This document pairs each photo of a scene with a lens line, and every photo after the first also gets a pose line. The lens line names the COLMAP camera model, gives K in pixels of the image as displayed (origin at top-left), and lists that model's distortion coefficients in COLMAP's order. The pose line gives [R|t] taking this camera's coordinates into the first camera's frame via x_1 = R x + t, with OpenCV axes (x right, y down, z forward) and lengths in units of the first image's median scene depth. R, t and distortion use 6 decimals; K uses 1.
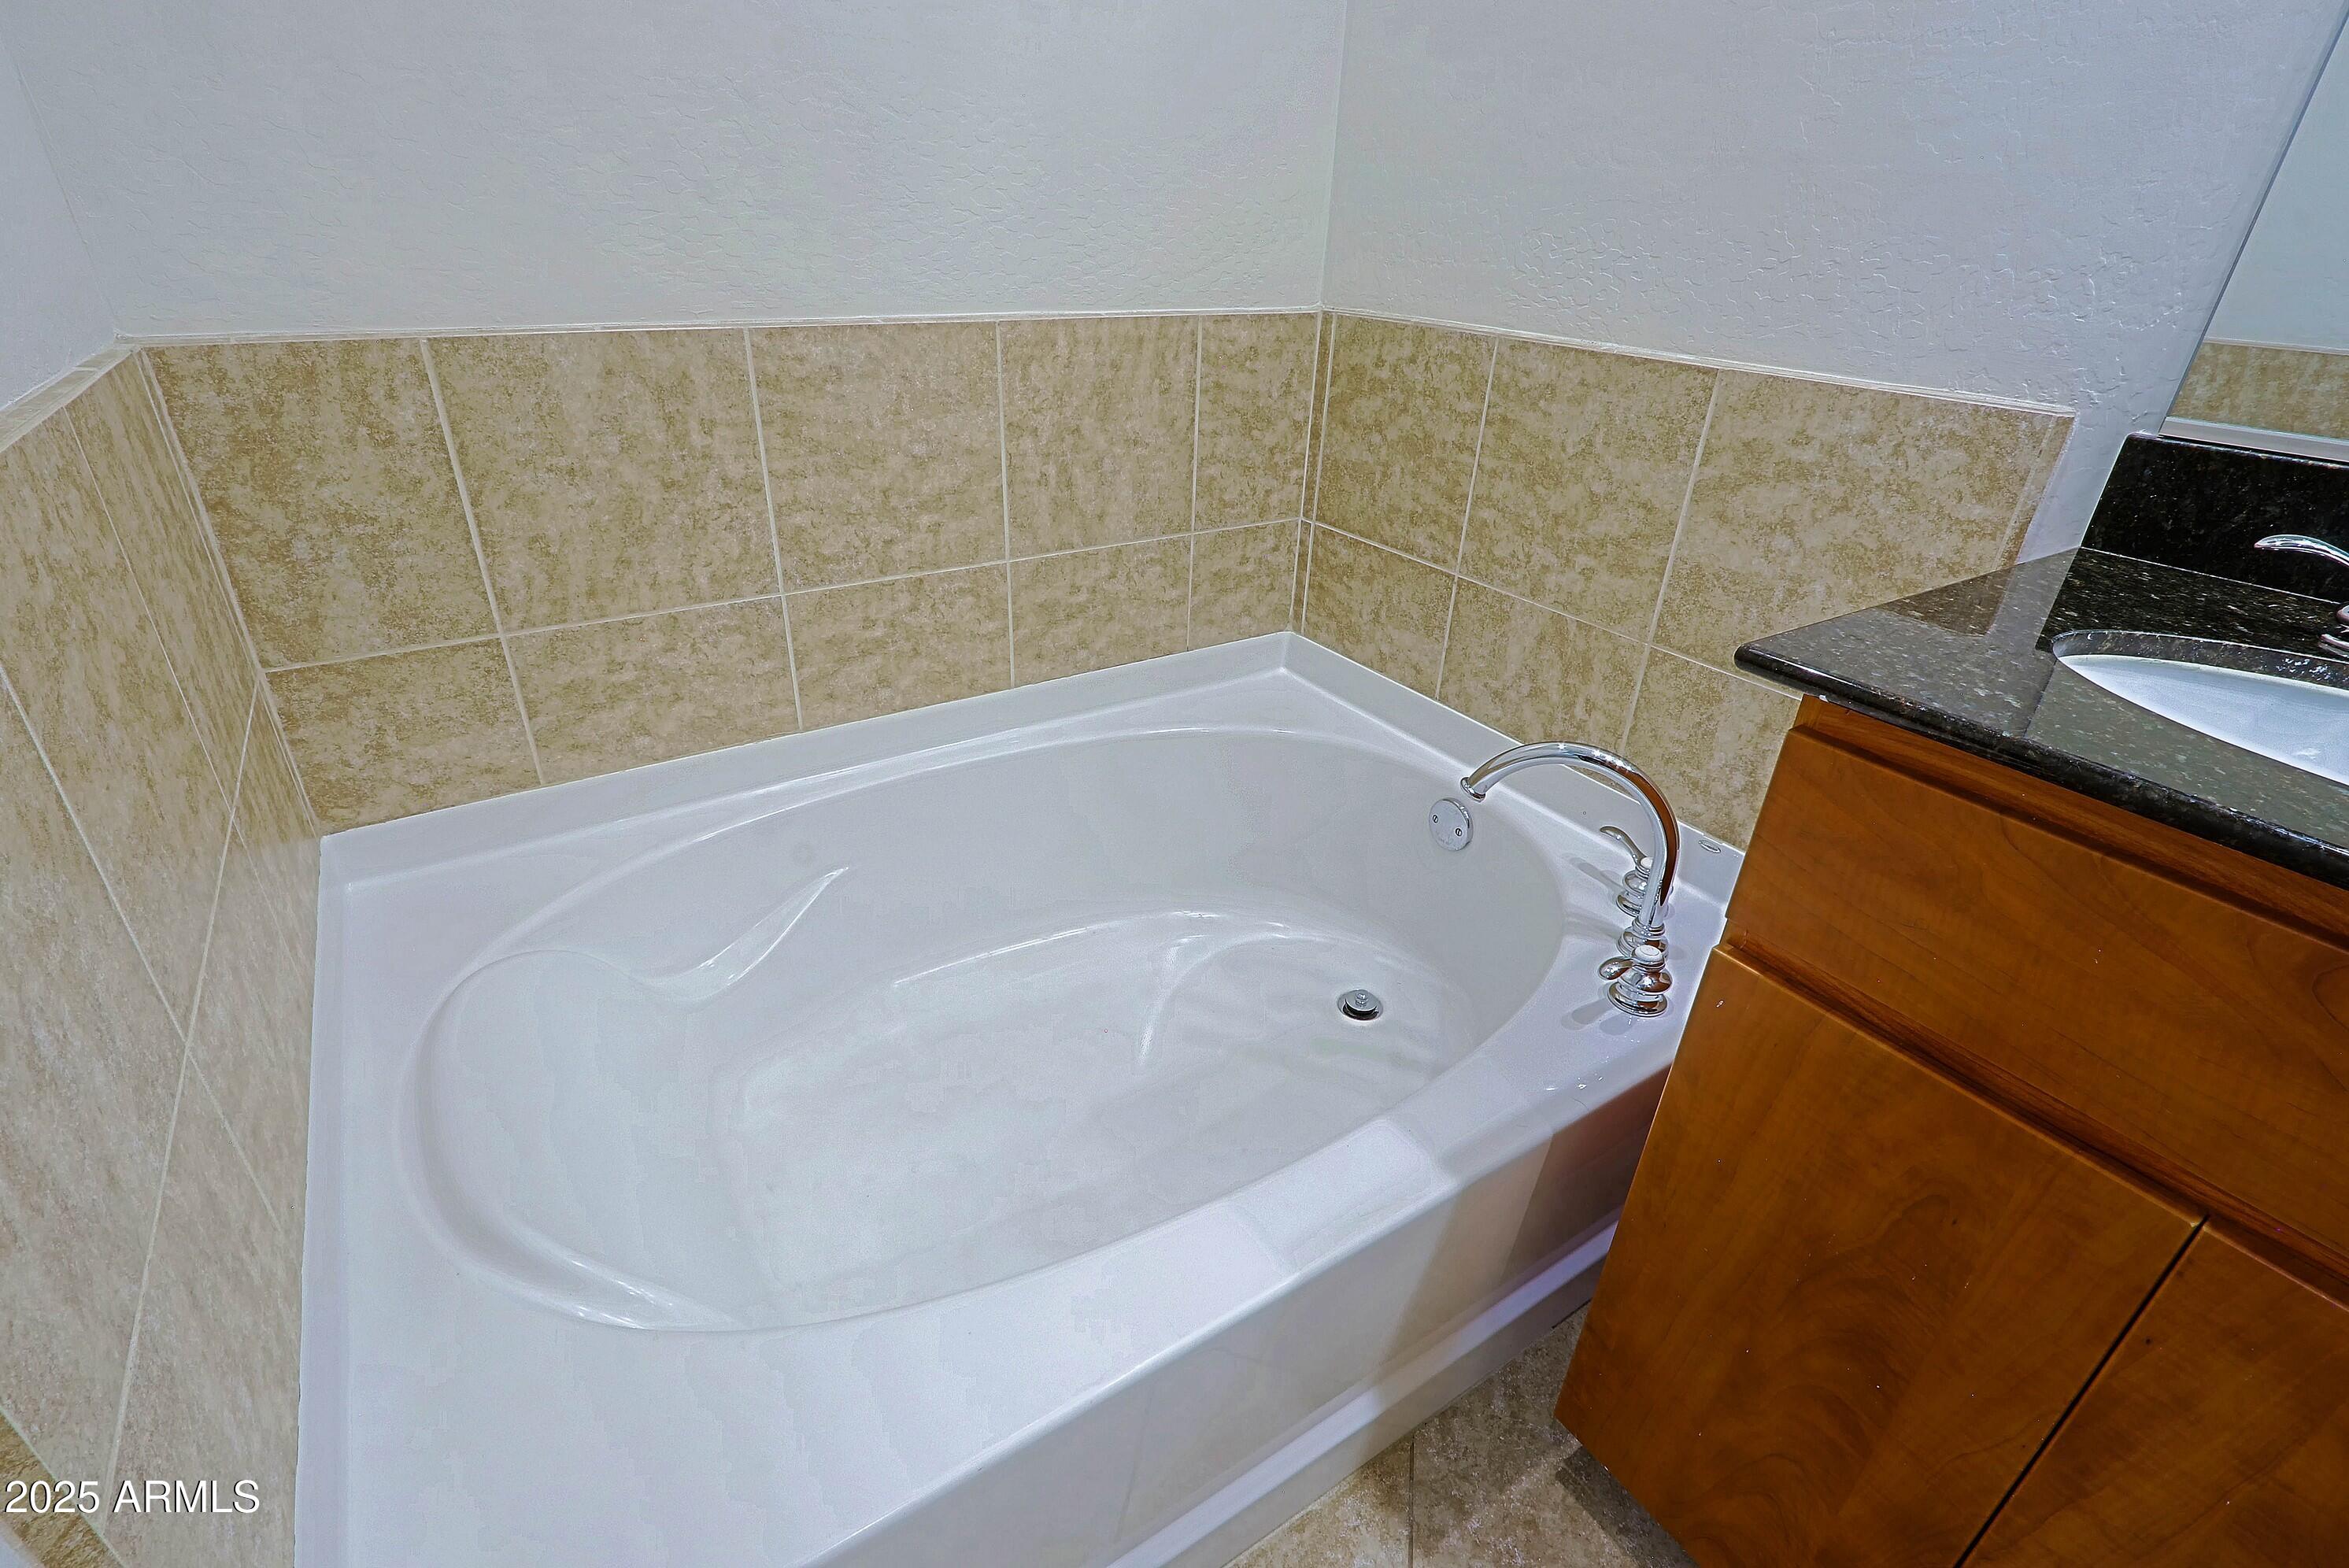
lens RADIAL K [[1108.2, 0, 1156.6], [0, 1108.2, 798.3], [0, 0, 1]] dist [-0.004024, 0.001544]
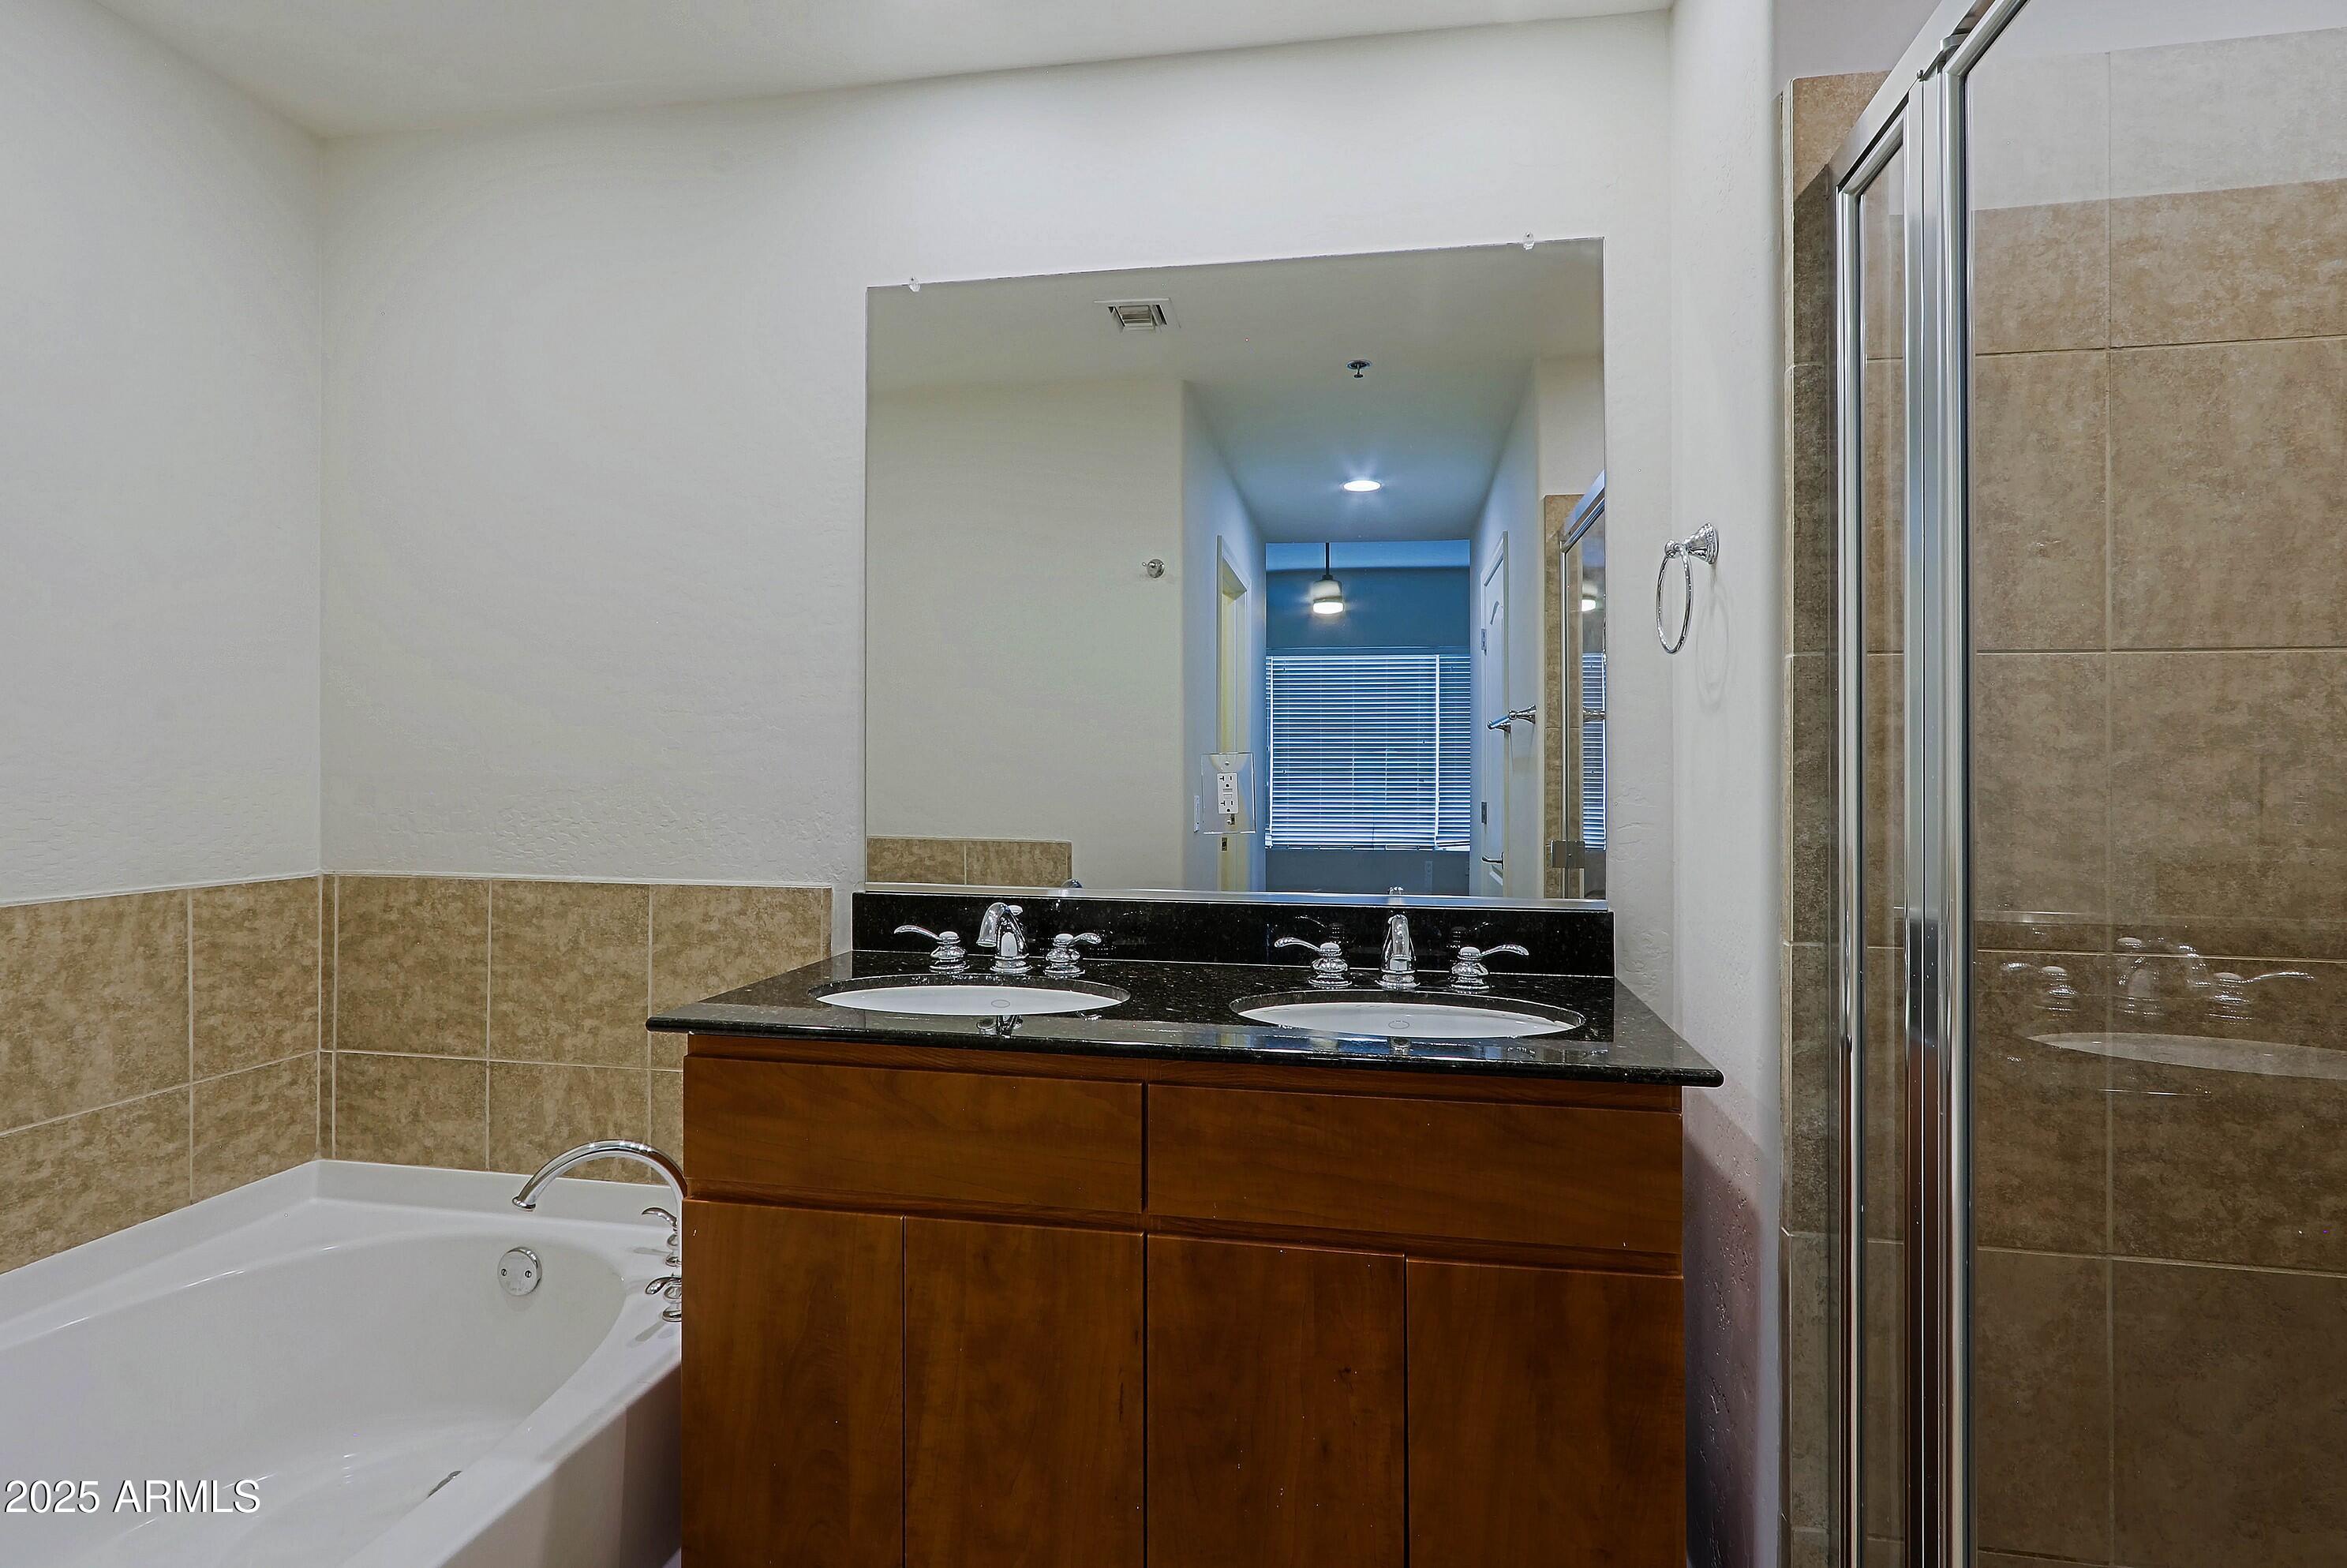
lens RADIAL K [[1107.3, 0, 1186.8], [0, 1107.3, 771.8], [0, 0, 1]] dist [-0.004024, 0.001544]
pose [[0.680724, -0.028493, 0.731986, -0.090006], [0.361483, 0.882174, -0.301828, 0.166799], [-0.637138, 0.470062, 0.610817, -0.393206]]
